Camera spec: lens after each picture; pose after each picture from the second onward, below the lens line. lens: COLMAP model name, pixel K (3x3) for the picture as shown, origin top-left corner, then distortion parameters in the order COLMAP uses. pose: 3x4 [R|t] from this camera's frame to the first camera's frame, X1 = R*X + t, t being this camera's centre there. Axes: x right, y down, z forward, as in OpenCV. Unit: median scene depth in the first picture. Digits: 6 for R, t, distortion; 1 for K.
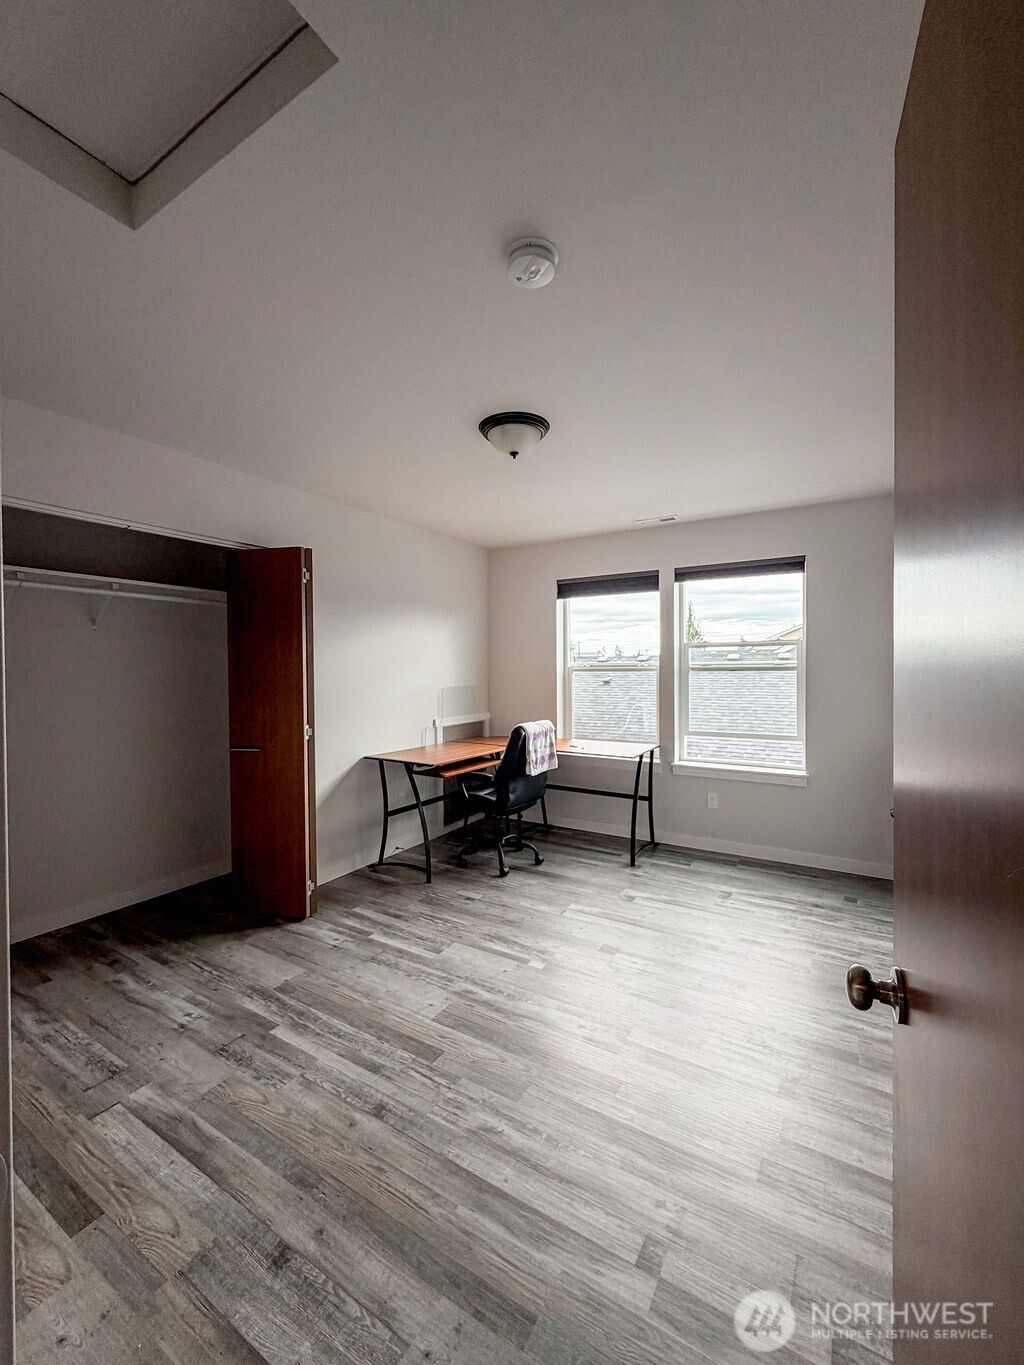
lens RADIAL K [[544.4, 0, 508.6], [0, 544.4, 679.6], [0, 0, 1]] dist [0.000284, 0.000459]
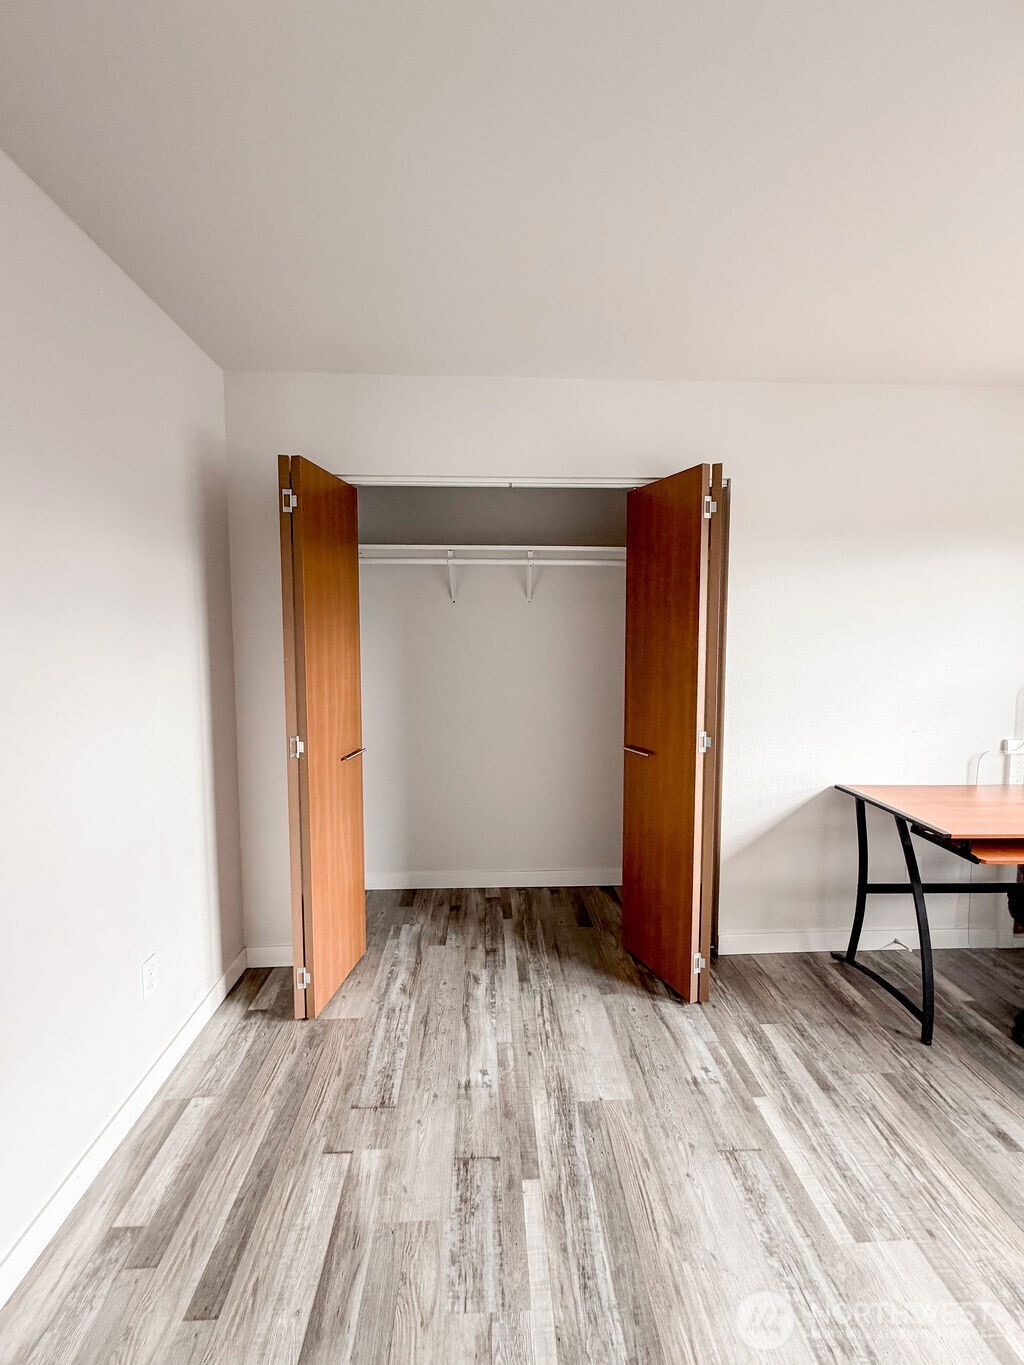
lens RADIAL K [[565.8, 0, 508.6], [0, 565.8, 677.0], [0, 0, 1]] dist [0.000187, -0.000233]
pose [[0.566672, 0.069485, -0.821008, 0.070698], [-0.020334, 0.997314, 0.070372, -0.030947], [0.823693, -0.023183, 0.566563, 0.431214]]
